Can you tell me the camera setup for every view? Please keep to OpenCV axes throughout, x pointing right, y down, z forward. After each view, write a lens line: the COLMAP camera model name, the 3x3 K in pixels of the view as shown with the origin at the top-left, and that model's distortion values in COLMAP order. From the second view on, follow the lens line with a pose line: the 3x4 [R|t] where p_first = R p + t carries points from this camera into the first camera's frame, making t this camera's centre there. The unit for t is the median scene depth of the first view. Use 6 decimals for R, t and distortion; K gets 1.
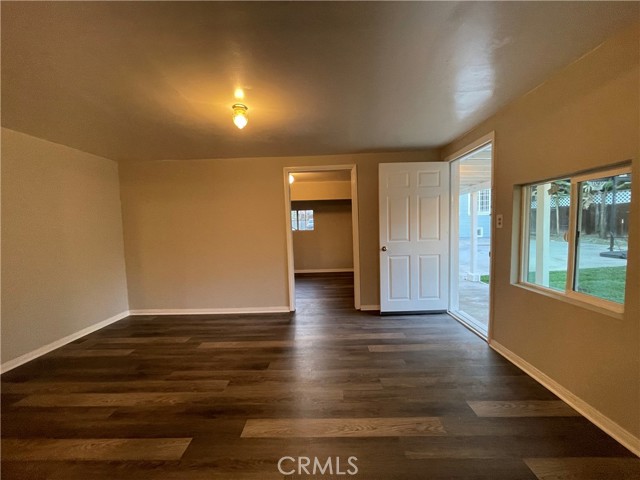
lens RADIAL K [[257.8, 0, 320.0], [0, 257.8, 240.0], [0, 0, 1]] dist [0.010309, 0.000192]
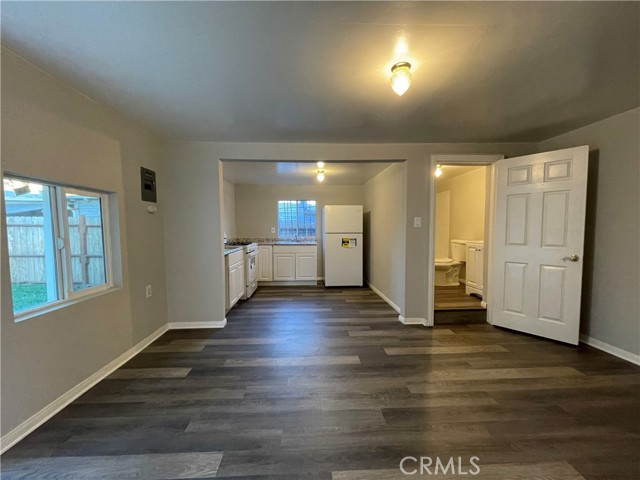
lens RADIAL K [[257.8, 0, 320.0], [0, 257.8, 240.0], [0, 0, 1]] dist [0.010309, 0.000192]
pose [[-0.995831, 0.038790, -0.082554, 0.022142], [0.028789, 0.992470, 0.119061, -0.109358], [0.086551, 0.116188, -0.989449, 1.953406]]
